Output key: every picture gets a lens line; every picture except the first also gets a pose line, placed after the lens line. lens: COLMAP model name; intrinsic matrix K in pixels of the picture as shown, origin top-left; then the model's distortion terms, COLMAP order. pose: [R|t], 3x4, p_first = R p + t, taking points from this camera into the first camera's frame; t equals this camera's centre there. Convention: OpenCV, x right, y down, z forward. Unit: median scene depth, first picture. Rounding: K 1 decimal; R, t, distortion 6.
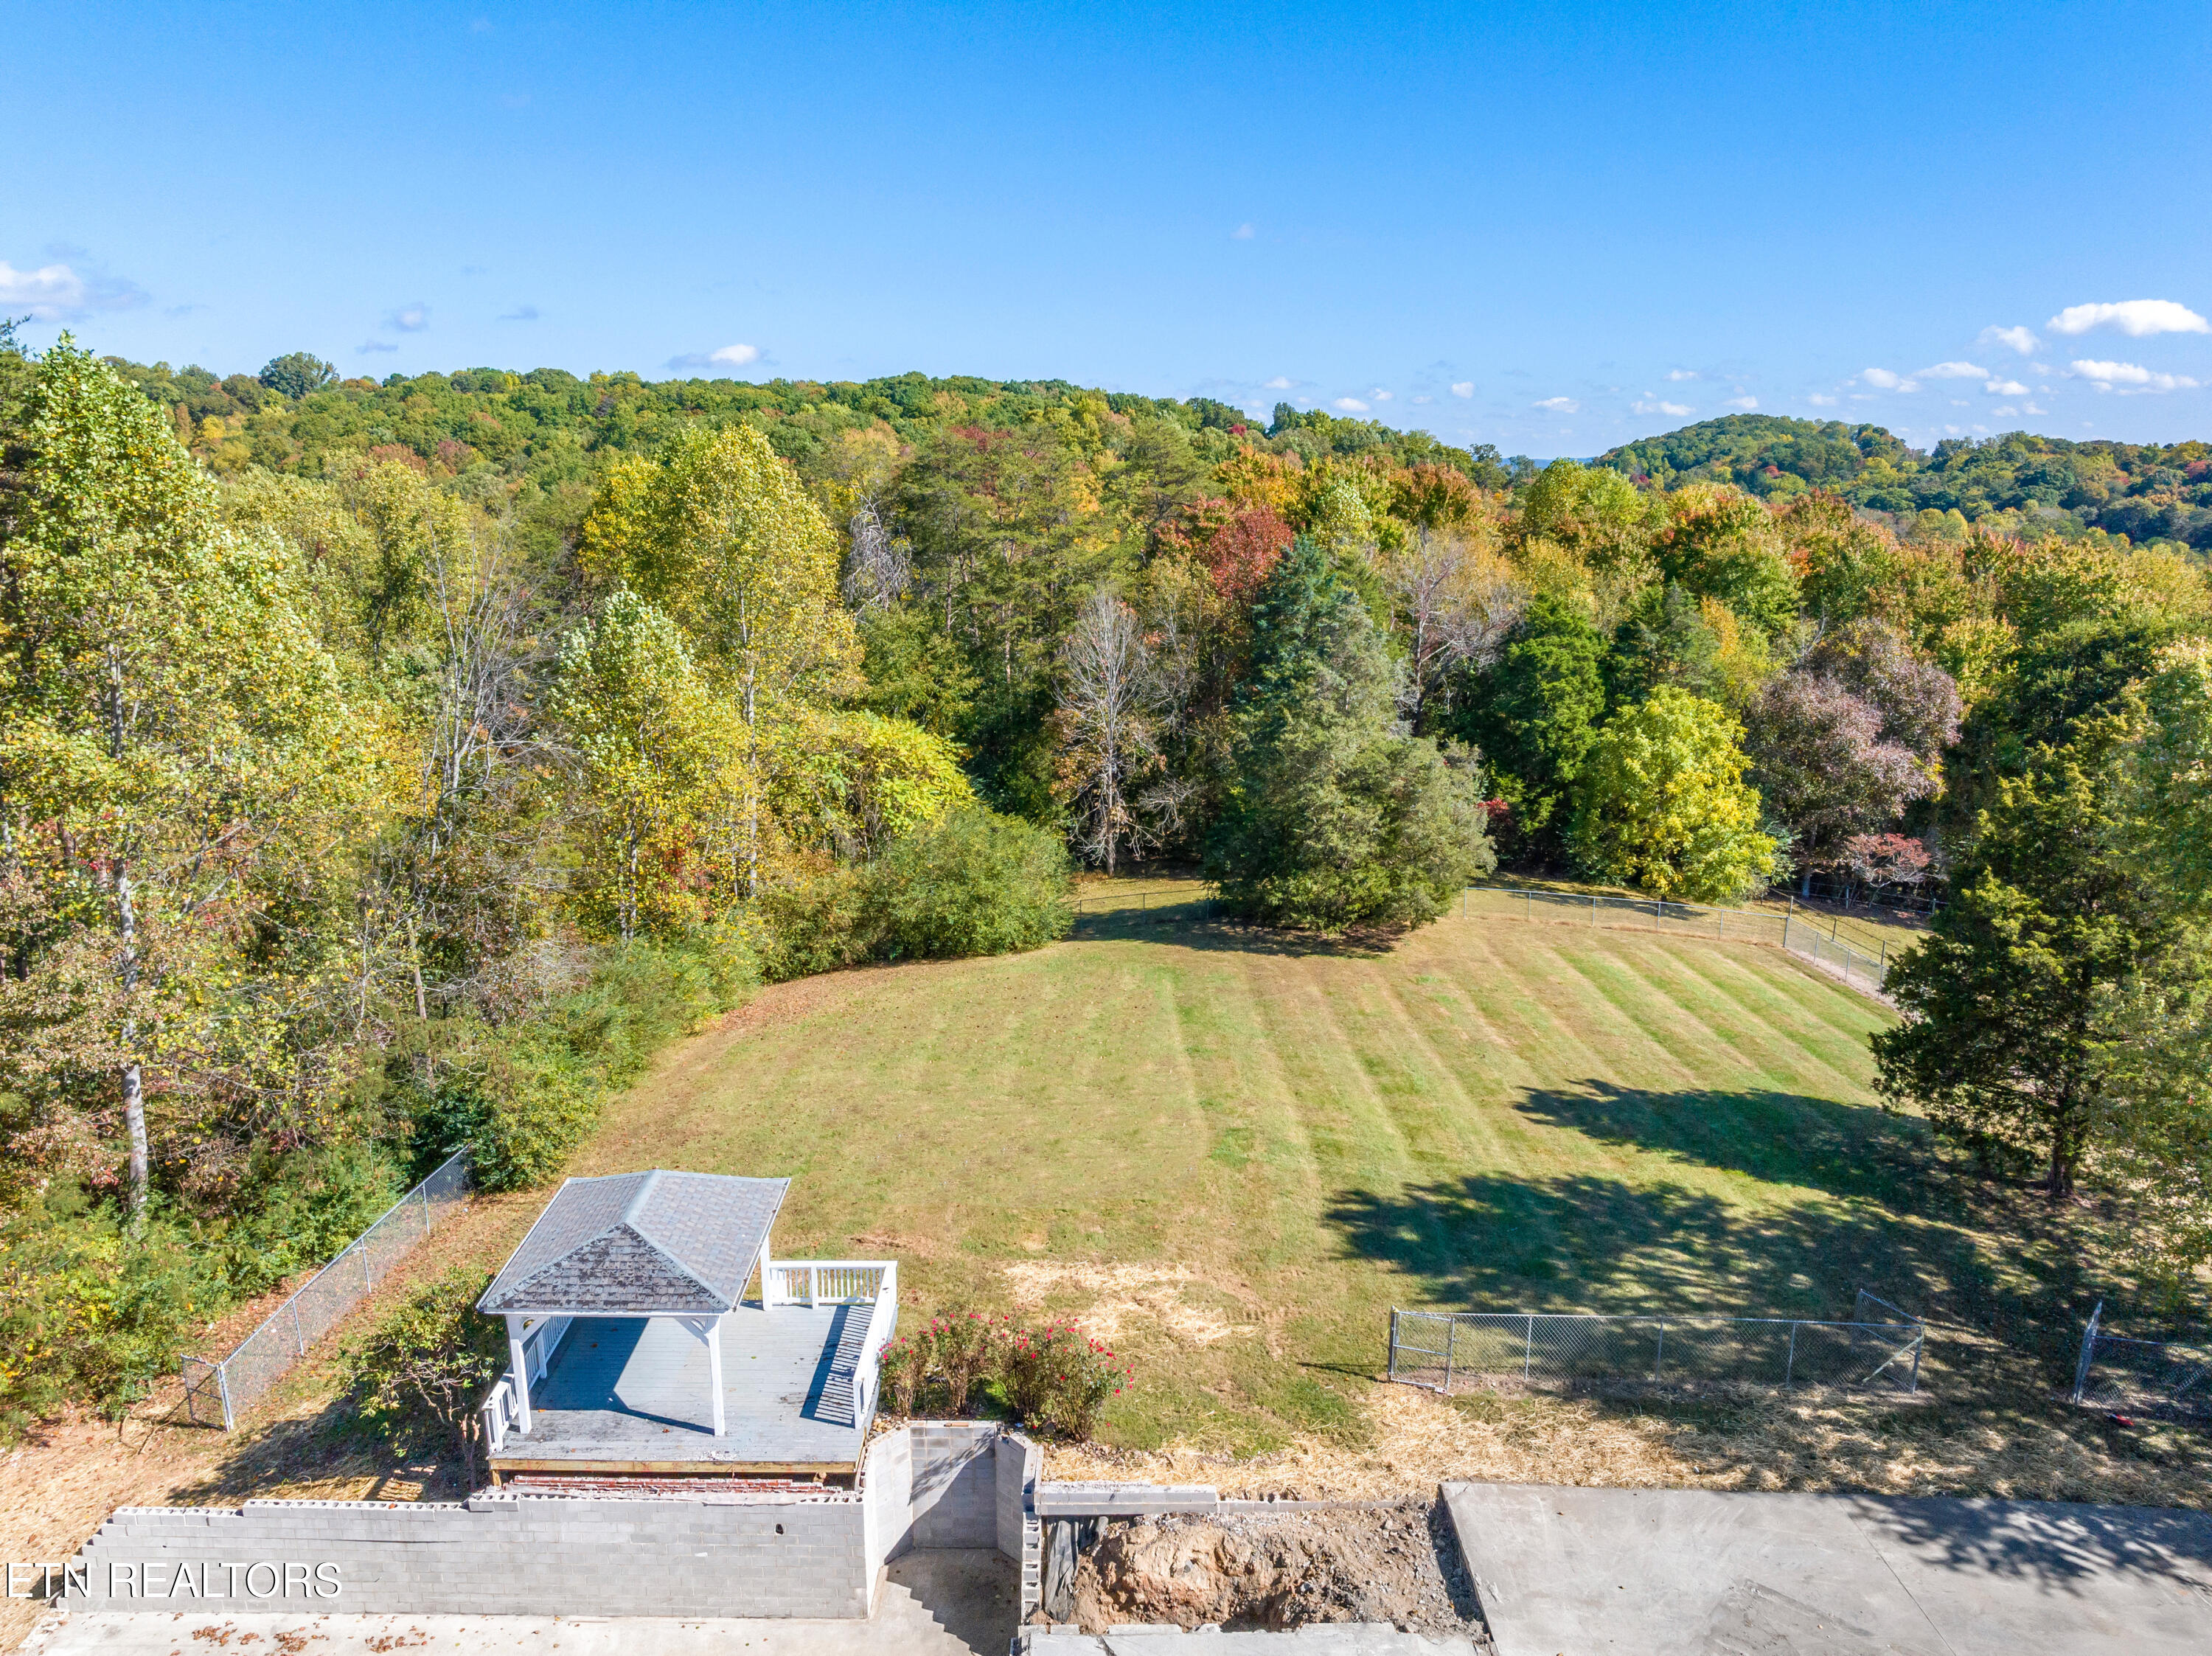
lens RADIAL K [[1556.7, 0, 1116.5], [0, 1556.7, 821.8], [0, 0, 1]] dist [-0.039547, 0.001600]
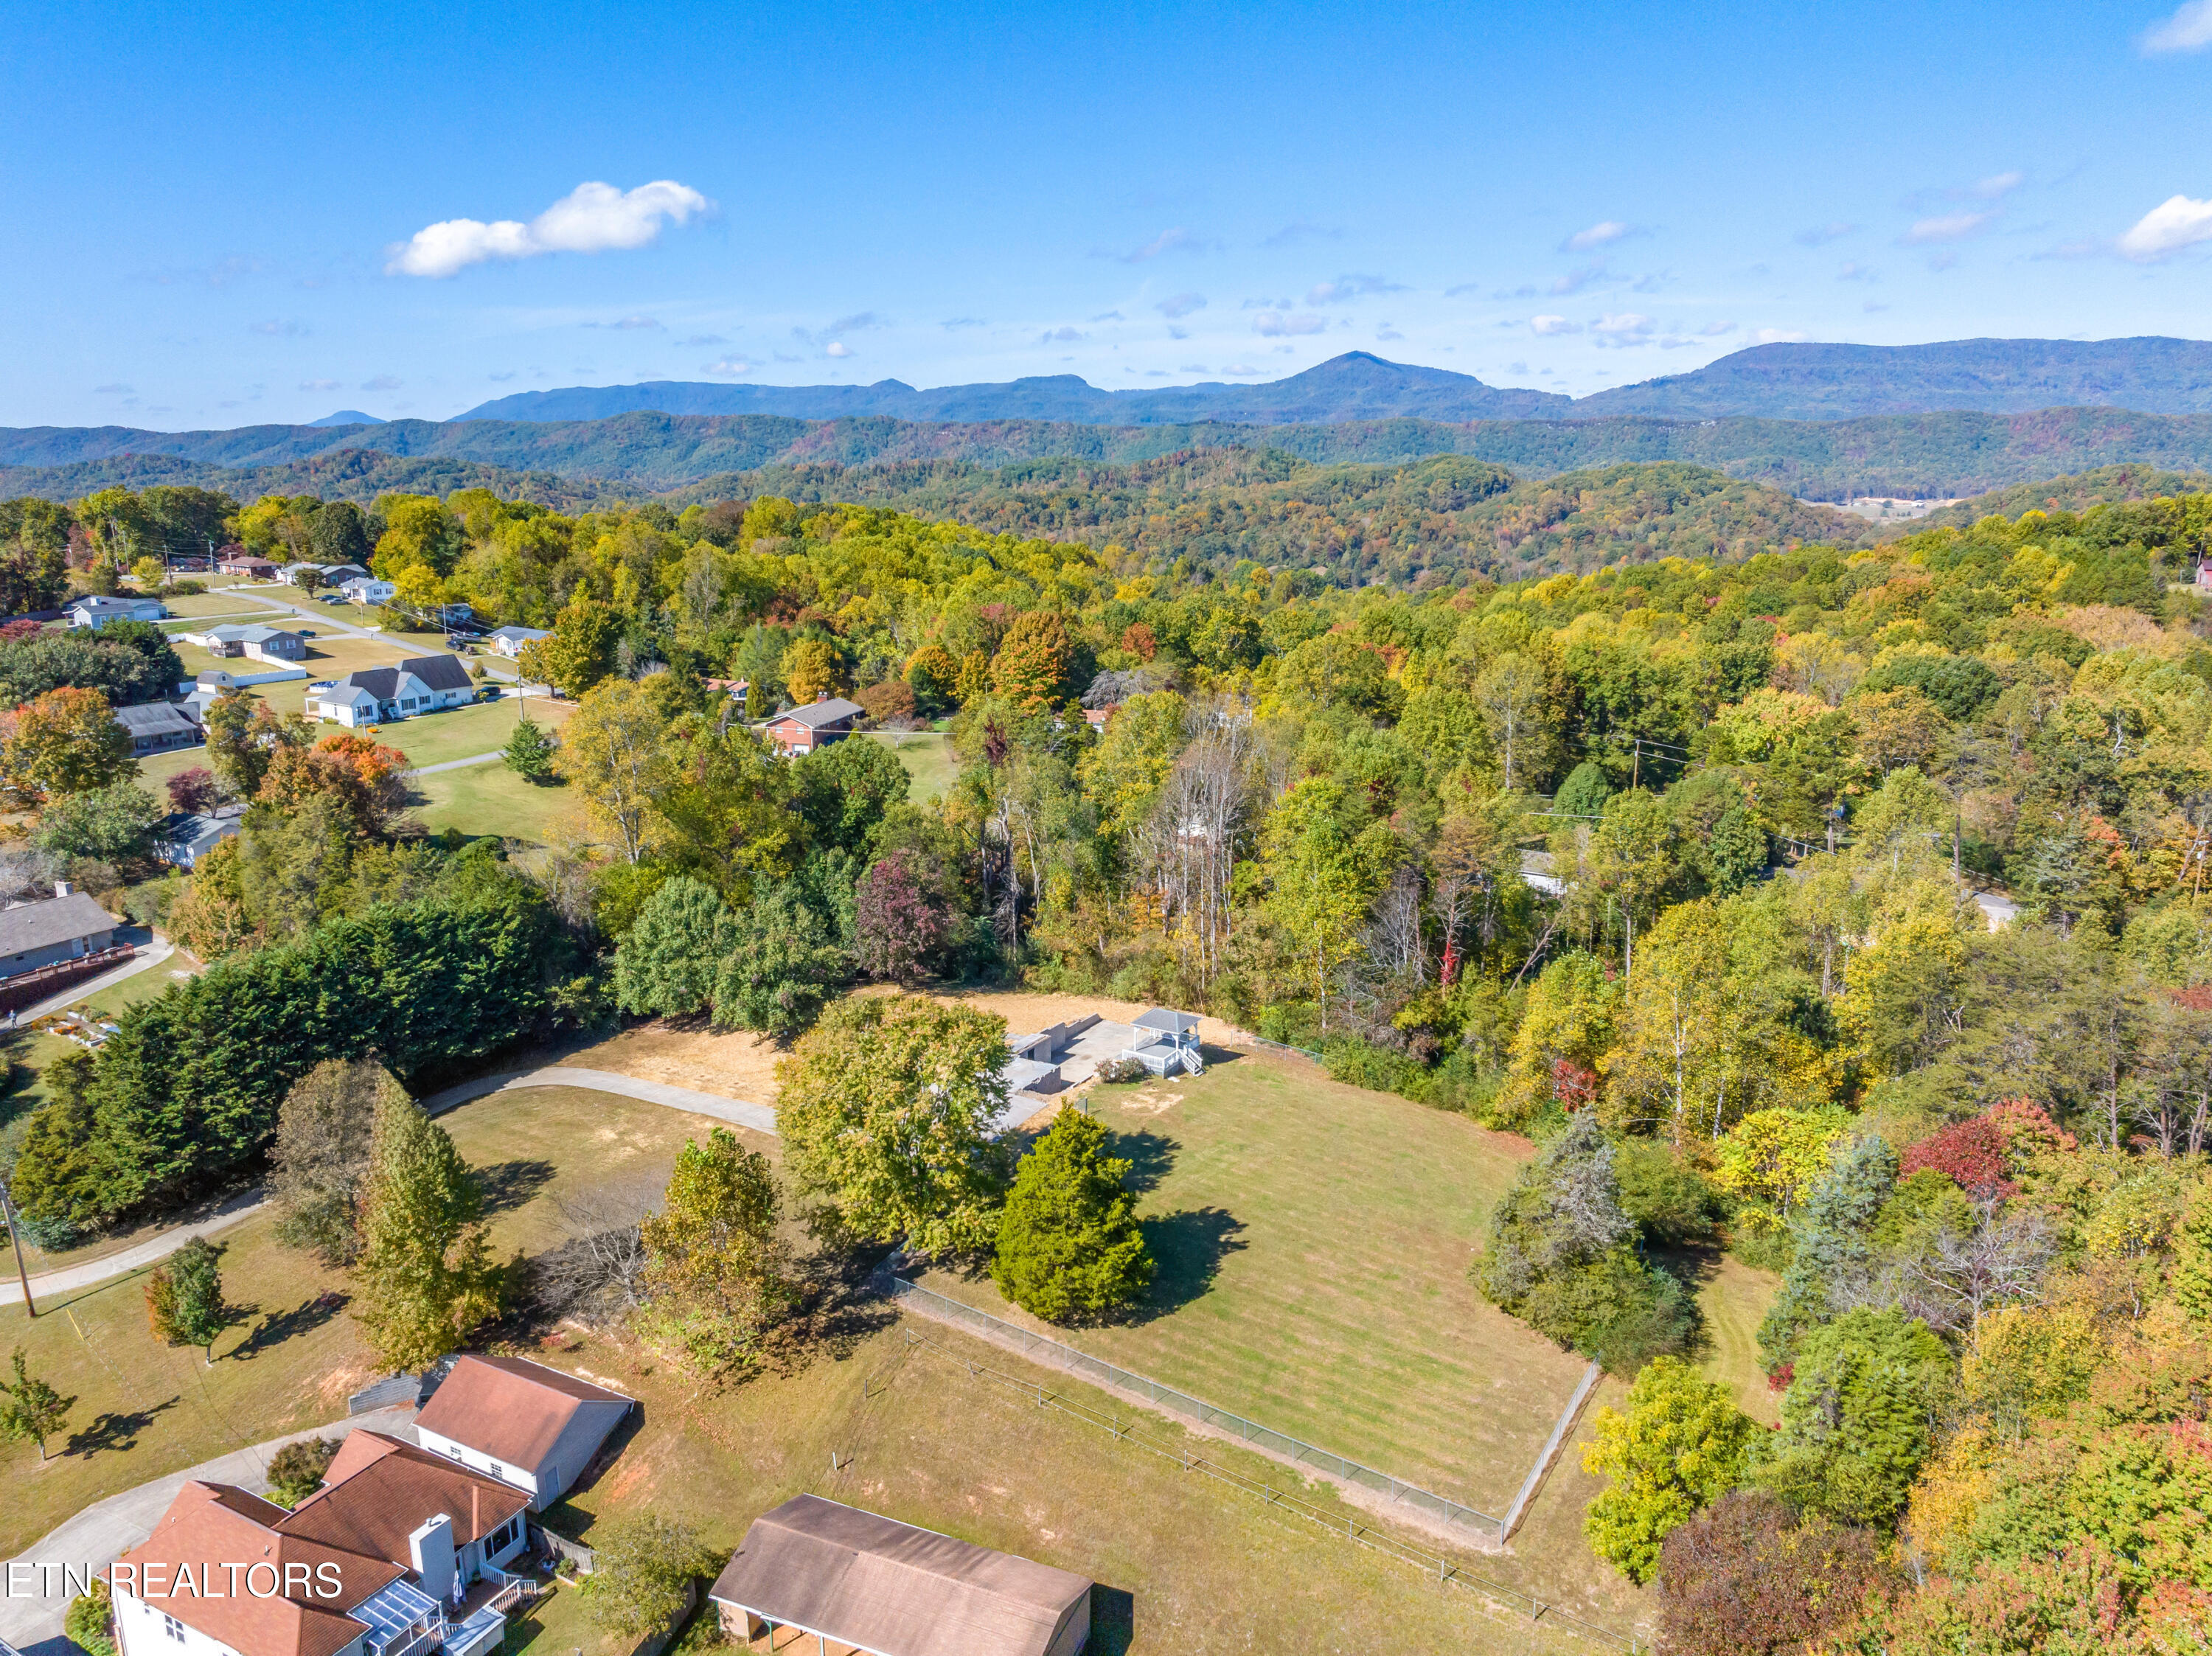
lens RADIAL K [[1556.7, 0, 1104.6], [0, 1556.7, 817.4], [0, 0, 1]] dist [-0.039547, 0.001600]
pose [[-0.528663, 0.191582, -0.826929, 2.481209], [-0.191432, 0.922190, 0.336036, -1.282693], [0.826964, 0.335950, -0.450852, 1.918167]]
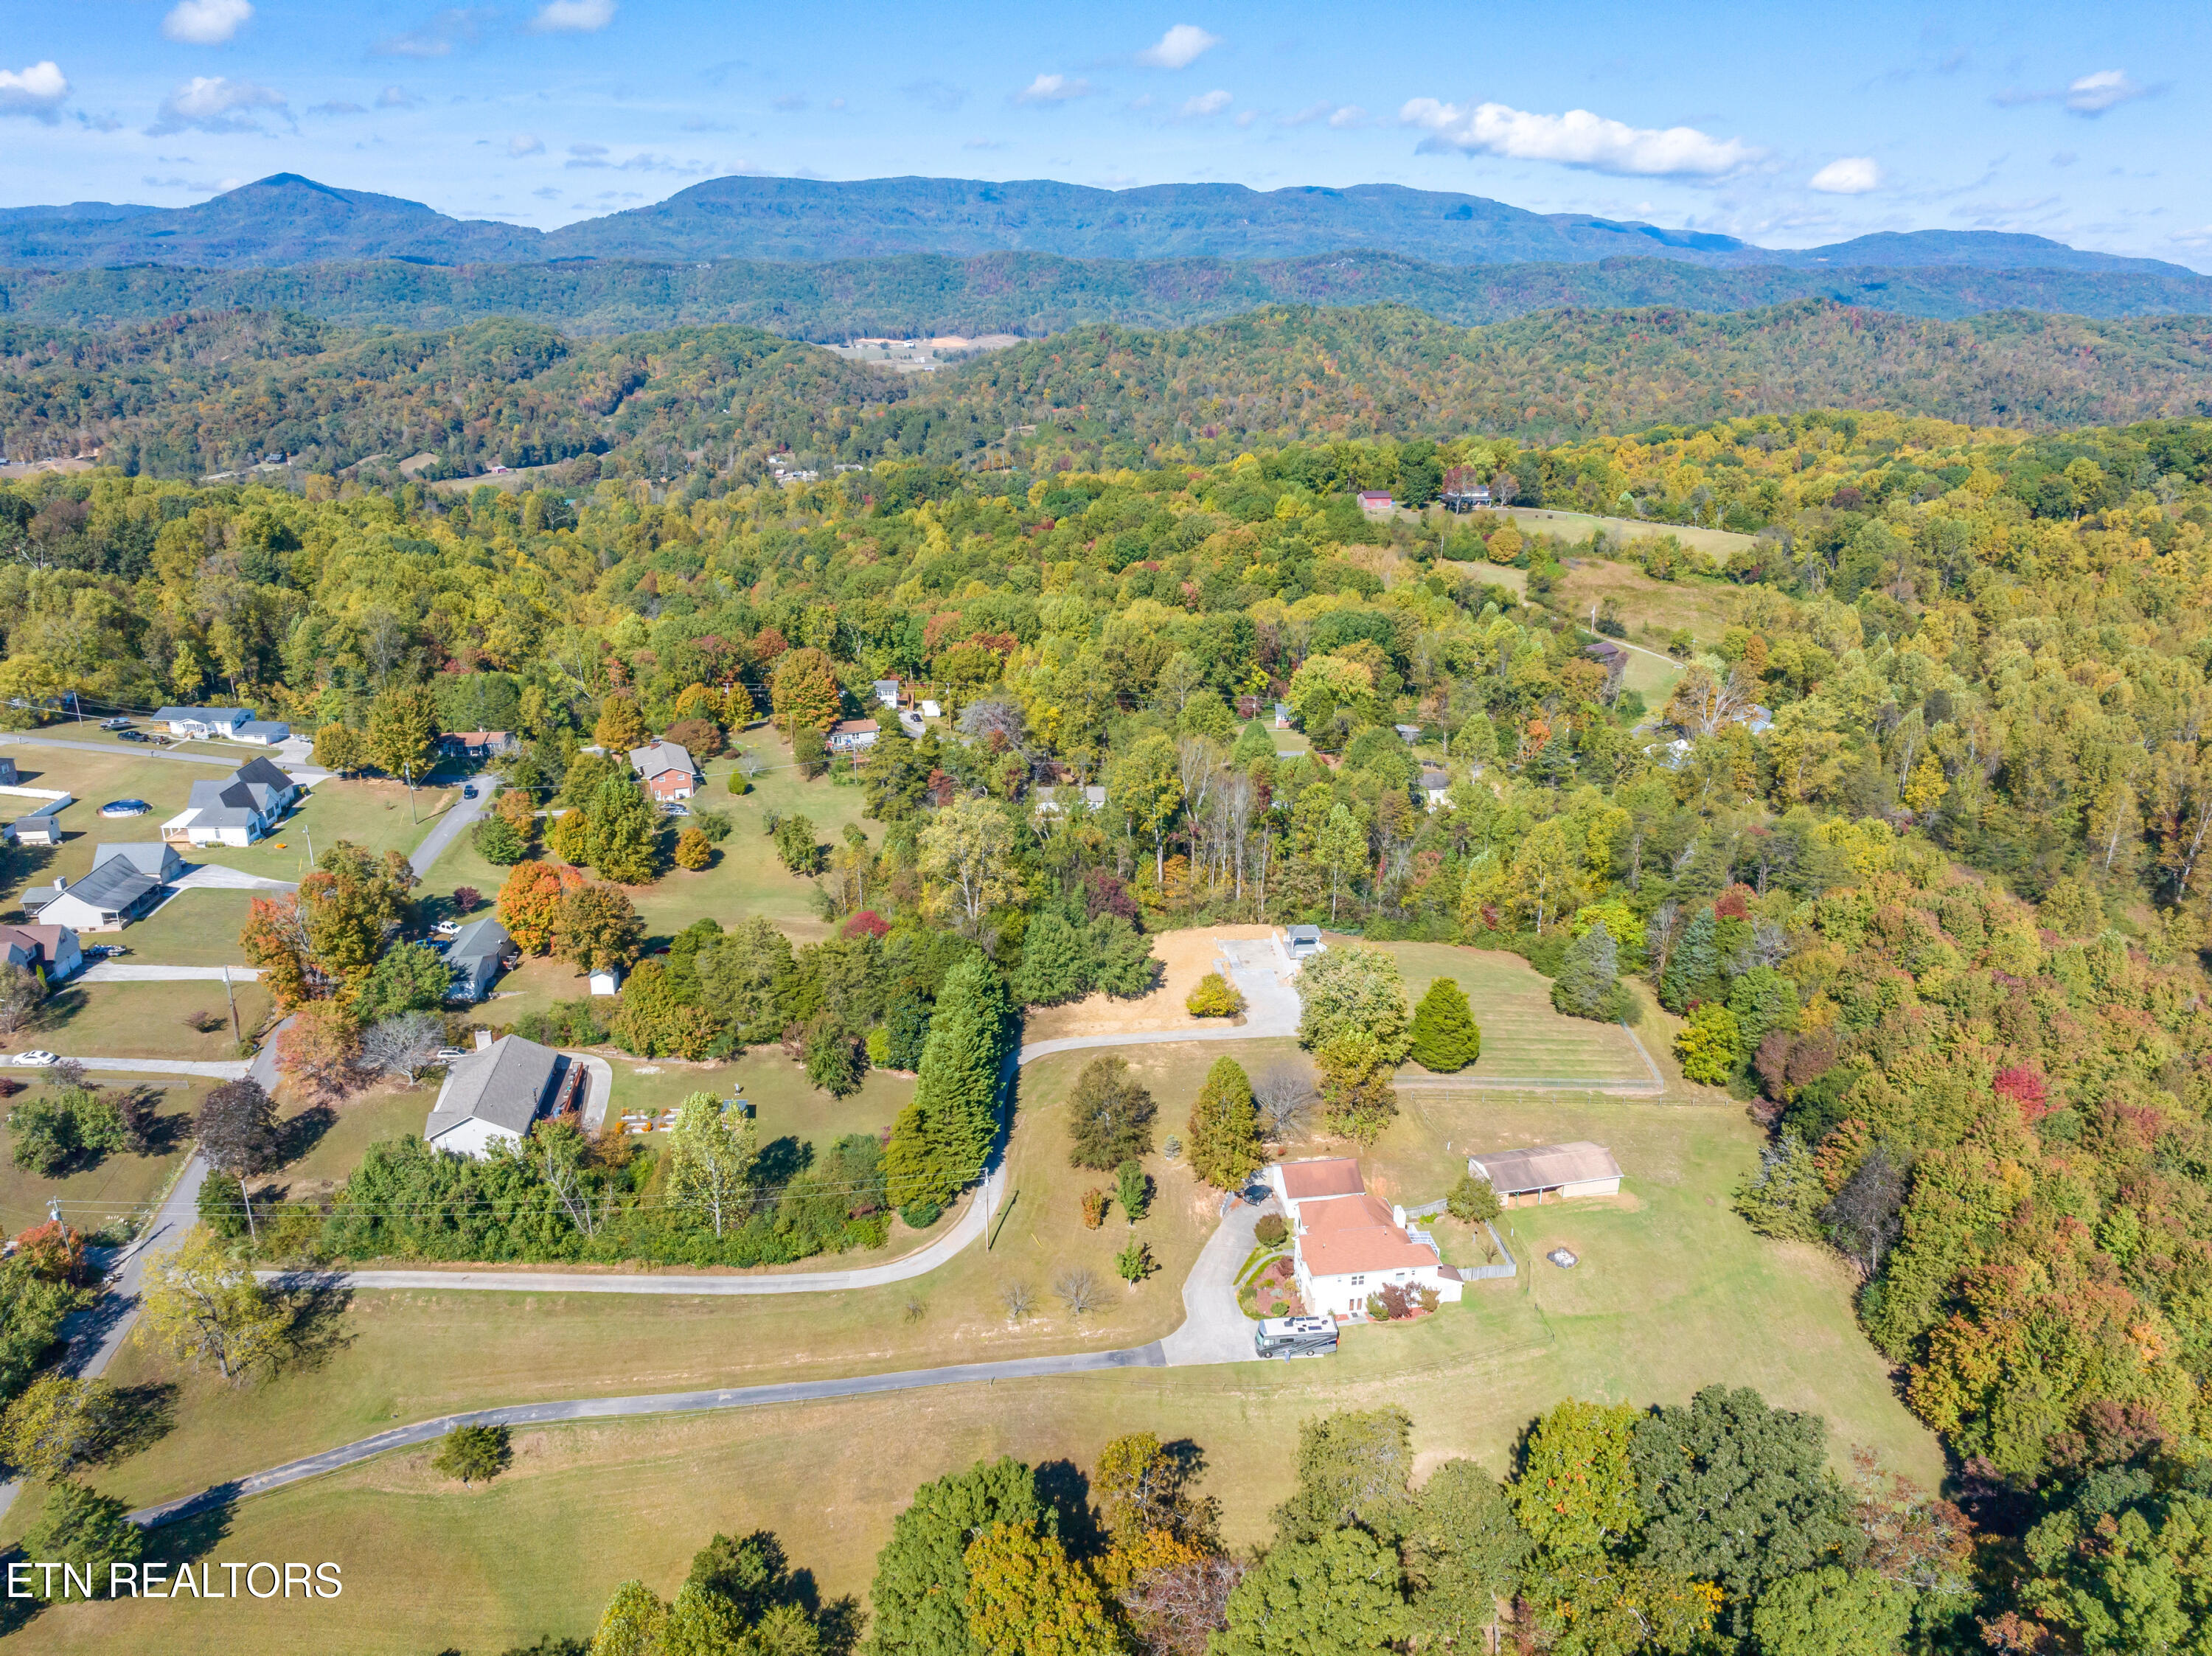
lens RADIAL K [[1556.7, 0, 1109.8], [0, 1556.7, 809.0], [0, 0, 1]] dist [-0.039547, 0.001600]
pose [[0.072619, 0.319067, -0.944946, 5.285755], [-0.229839, 0.927301, 0.295445, -1.861890], [0.970516, 0.195730, 0.140674, -0.982857]]
